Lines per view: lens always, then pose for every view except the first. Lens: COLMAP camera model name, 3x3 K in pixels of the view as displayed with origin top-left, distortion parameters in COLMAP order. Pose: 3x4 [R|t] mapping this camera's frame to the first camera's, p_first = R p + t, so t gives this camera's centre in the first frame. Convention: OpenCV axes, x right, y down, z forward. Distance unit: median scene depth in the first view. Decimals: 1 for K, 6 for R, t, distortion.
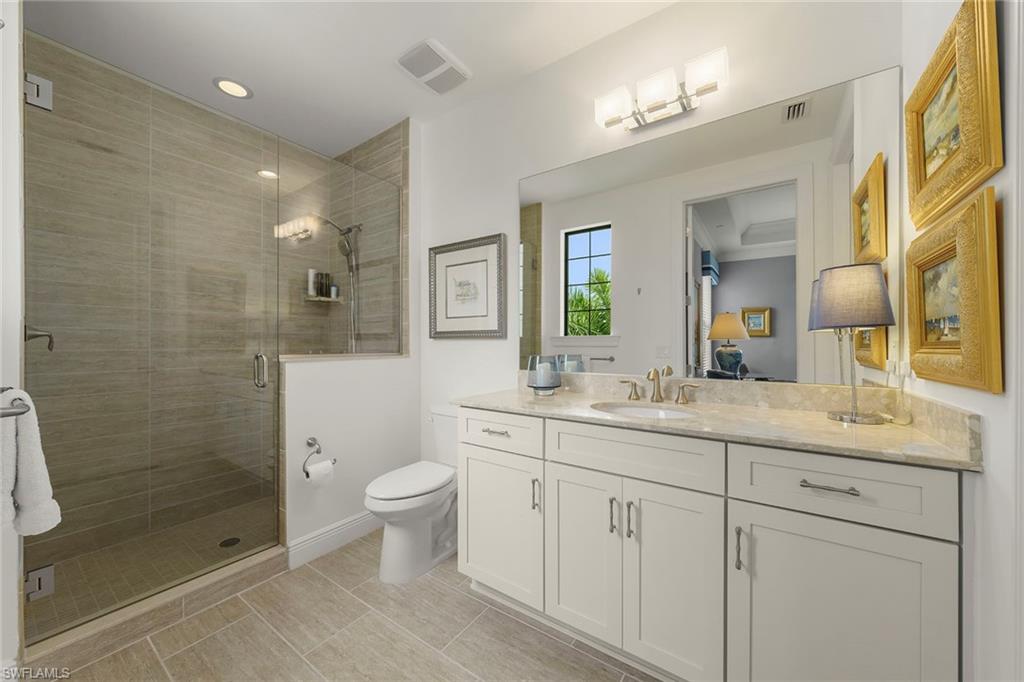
lens RADIAL K [[368.0, 0, 512.0], [0, 368.0, 341.0], [0, 0, 1]] dist [0.002373, 0.000186]
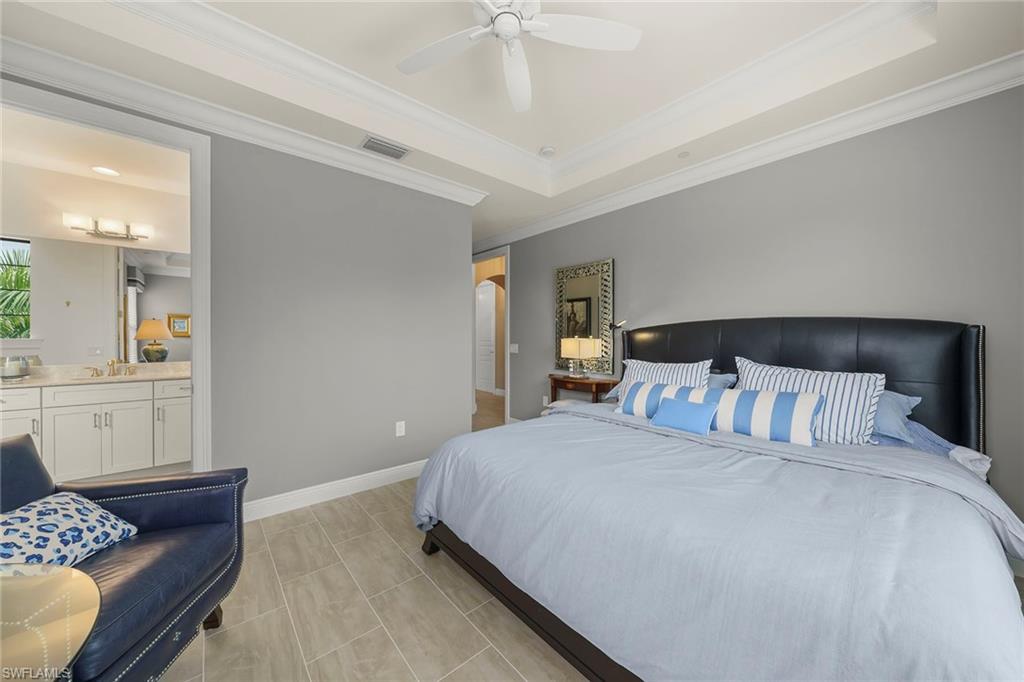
lens RADIAL K [[368.0, 0, 512.0], [0, 368.0, 341.0], [0, 0, 1]] dist [0.002373, 0.000186]
pose [[0.268439, -0.011941, 0.963223, -0.452099], [-0.001708, 0.999916, 0.012872, -0.026922], [-0.963295, -0.005100, 0.268396, -0.776945]]
